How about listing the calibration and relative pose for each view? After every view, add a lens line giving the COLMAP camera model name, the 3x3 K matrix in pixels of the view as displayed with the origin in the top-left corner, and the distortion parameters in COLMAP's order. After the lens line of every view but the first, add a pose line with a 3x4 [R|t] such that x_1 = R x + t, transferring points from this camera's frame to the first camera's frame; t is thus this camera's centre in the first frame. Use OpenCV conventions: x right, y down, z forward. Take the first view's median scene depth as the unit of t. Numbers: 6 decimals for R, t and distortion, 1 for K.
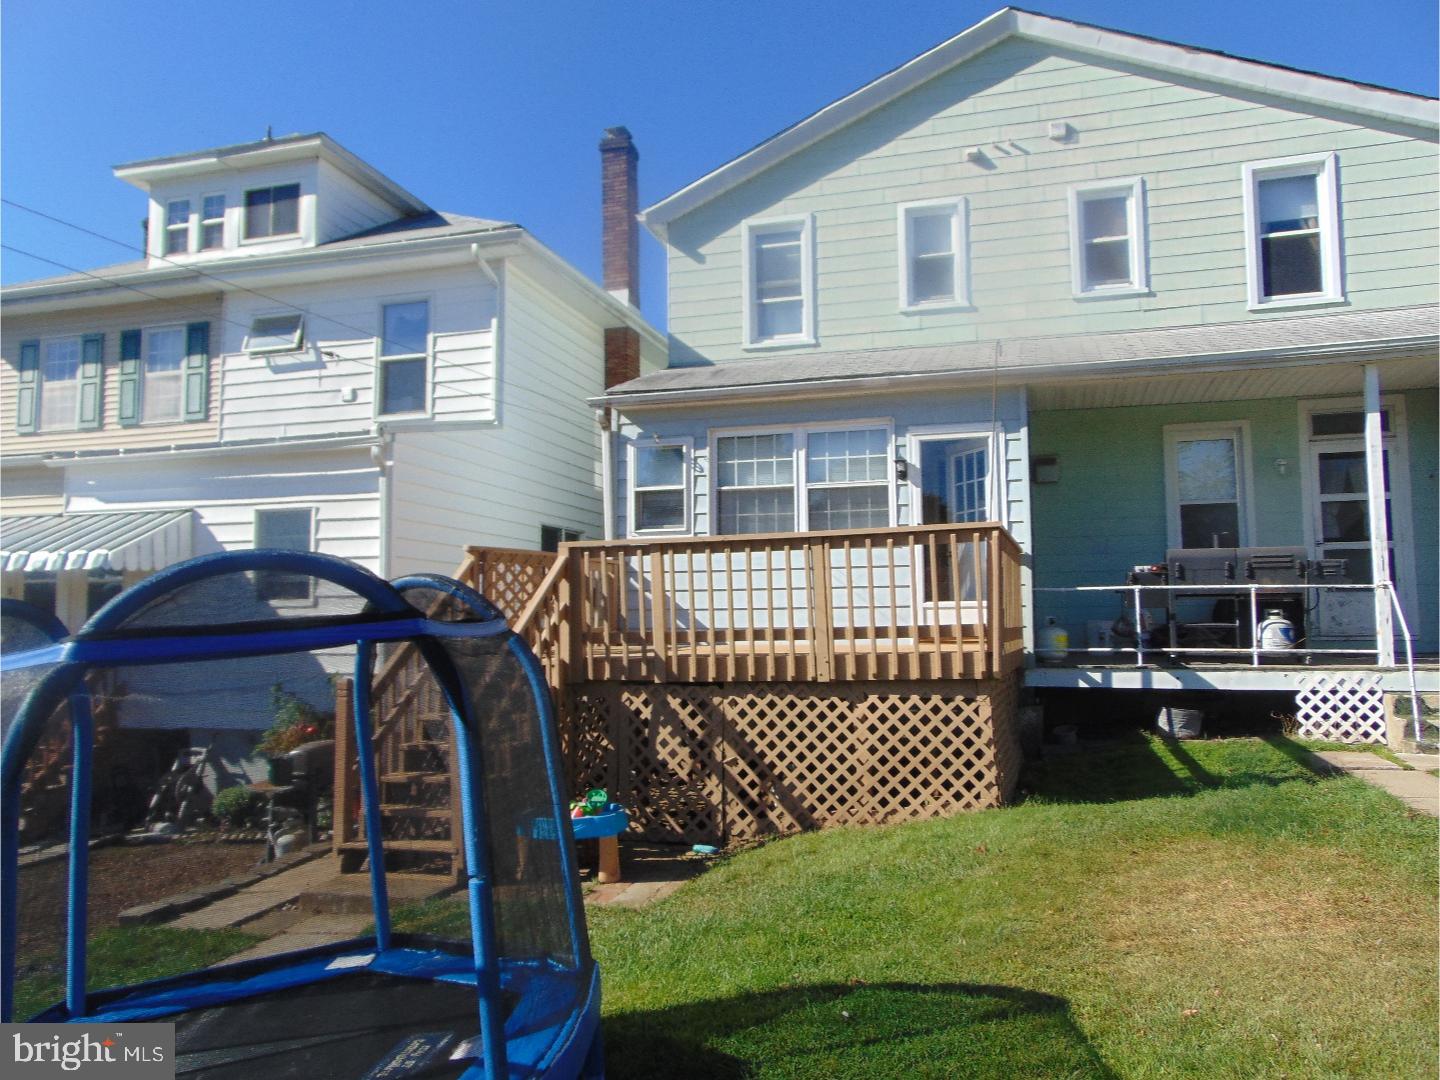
lens RADIAL K [[1048.9, 0, 720.0], [0, 1048.9, 540.0], [0, 0, 1]] dist [0.002781, 0.003495]
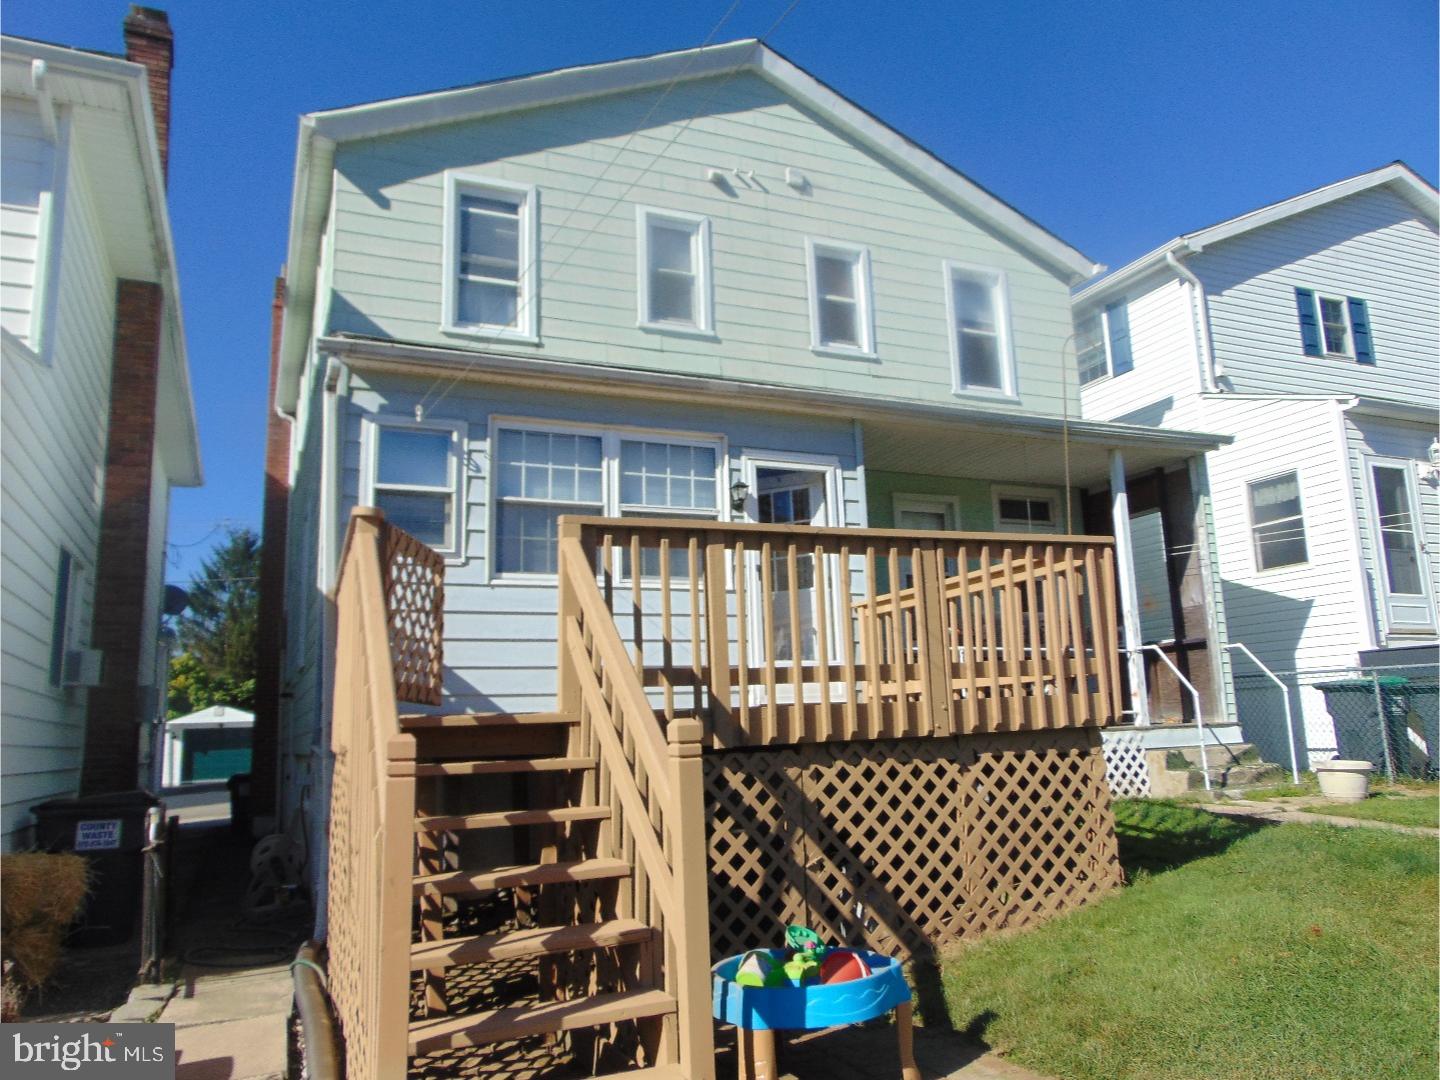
lens RADIAL K [[1065.8, 0, 720.0], [0, 1065.8, 540.0], [0, 0, 1]] dist [-0.031458, 0.068471]
pose [[0.774892, 0.097563, 0.624518, -0.351225], [-0.026189, 0.992123, -0.122496, 0.067030], [-0.631550, 0.078566, 0.771344, 0.368741]]
